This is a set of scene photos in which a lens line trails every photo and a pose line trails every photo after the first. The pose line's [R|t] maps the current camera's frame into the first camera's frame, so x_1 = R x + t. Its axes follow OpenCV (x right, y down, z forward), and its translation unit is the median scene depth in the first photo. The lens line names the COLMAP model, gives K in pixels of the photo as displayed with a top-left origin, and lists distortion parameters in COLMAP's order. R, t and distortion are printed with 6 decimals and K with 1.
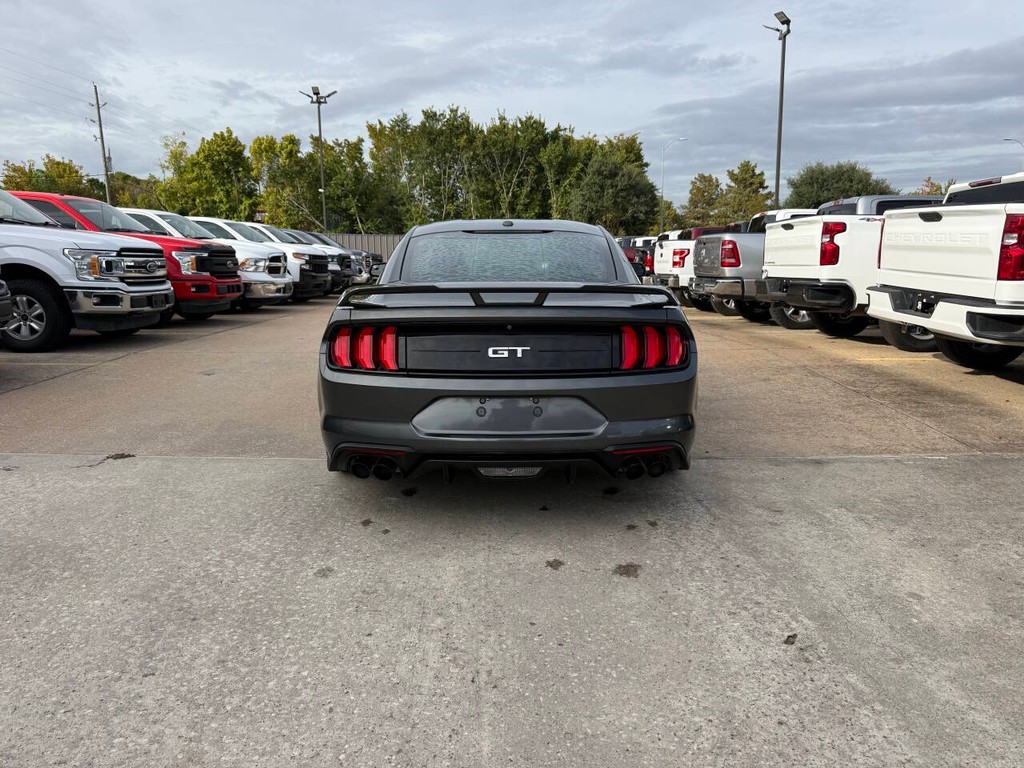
lens RADIAL K [[713.1, 0, 517.5], [0, 713.1, 388.7], [0, 0, 1]] dist [0.046928, -0.057062]
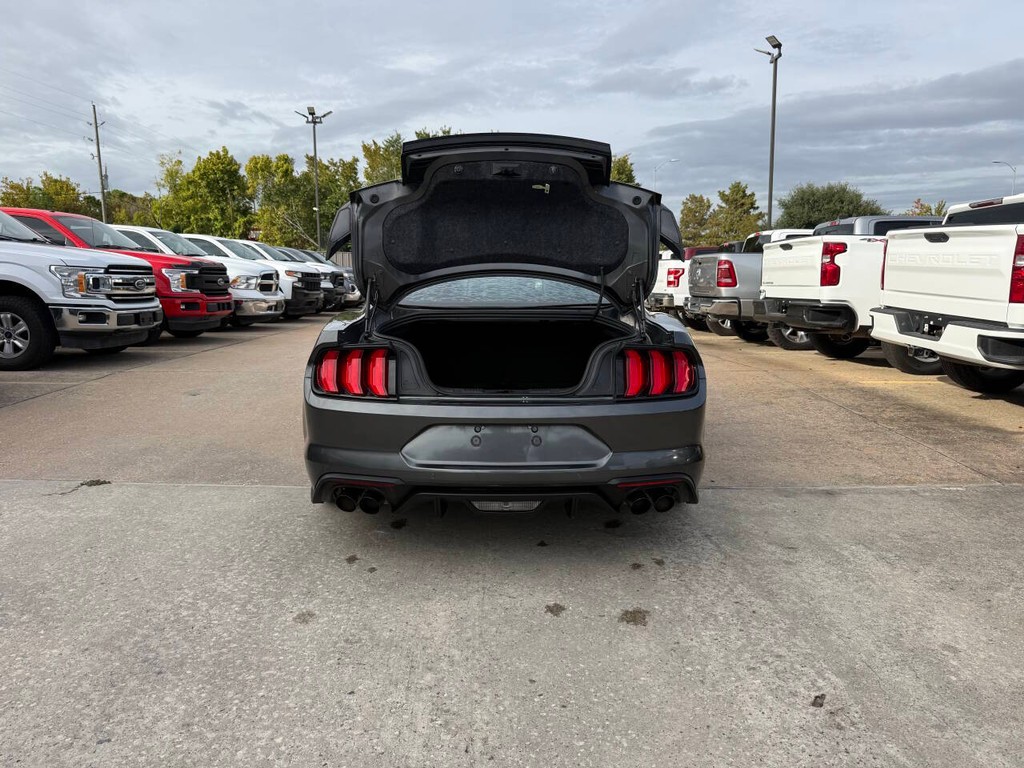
lens RADIAL K [[713.6, 0, 509.1], [0, 713.6, 380.6], [0, 0, 1]] dist [0.035912, -0.041717]
pose [[0.999987, 0.005050, -0.000328, -0.005677], [-0.005059, 0.999346, -0.035791, -0.010109], [0.000147, 0.035792, 0.999359, 0.045938]]
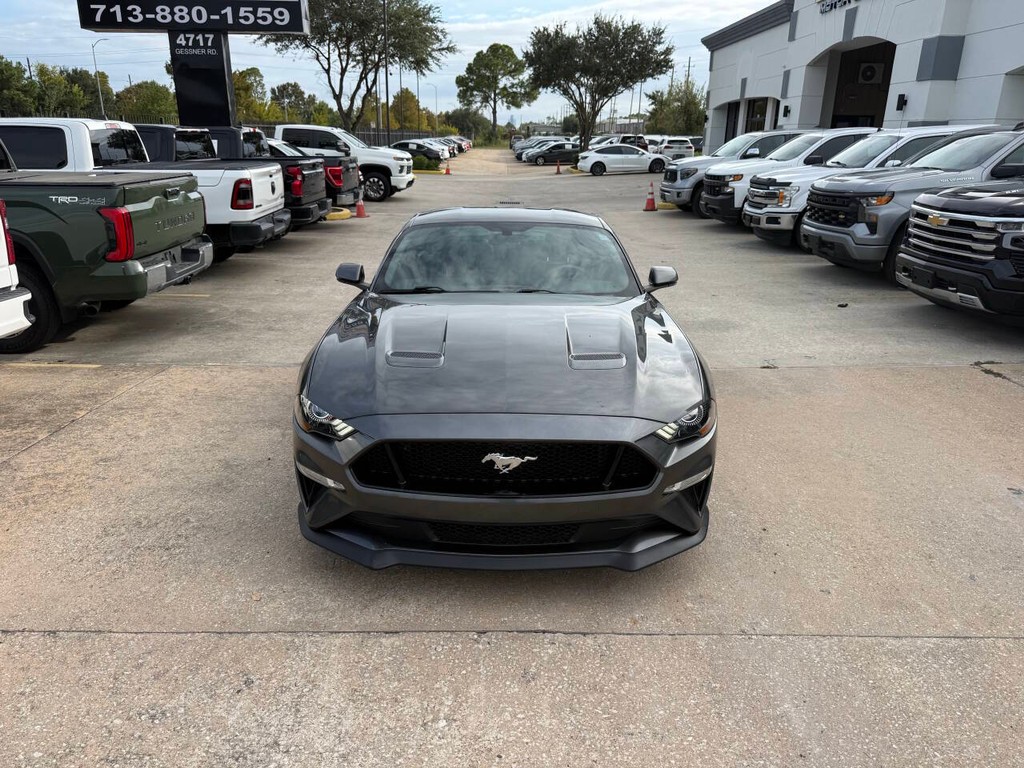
lens RADIAL K [[719.5, 0, 507.5], [0, 719.5, 382.2], [0, 0, 1]] dist [0.046984, -0.042099]
pose [[-0.999865, -0.013326, 0.009621, -0.030408], [-0.007019, 0.875491, 0.483184, -0.594123], [-0.014862, 0.483051, -0.875466, 2.322858]]
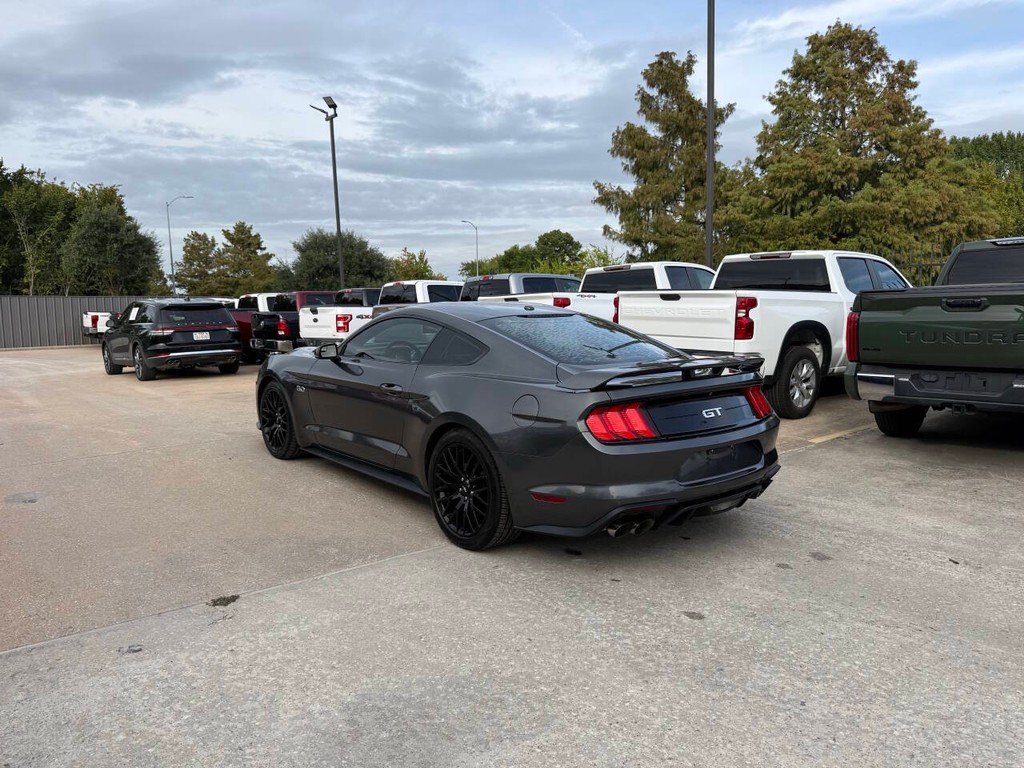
lens RADIAL K [[716.1, 0, 512.0], [0, 716.1, 384.0], [0, 0, 1]] dist [0.080462, -0.111716]
pose [[0.770864, -0.075365, 0.632526, -0.796771], [0.129577, 0.990768, -0.039867, -0.070510], [-0.623681, 0.112693, 0.773513, 0.153728]]
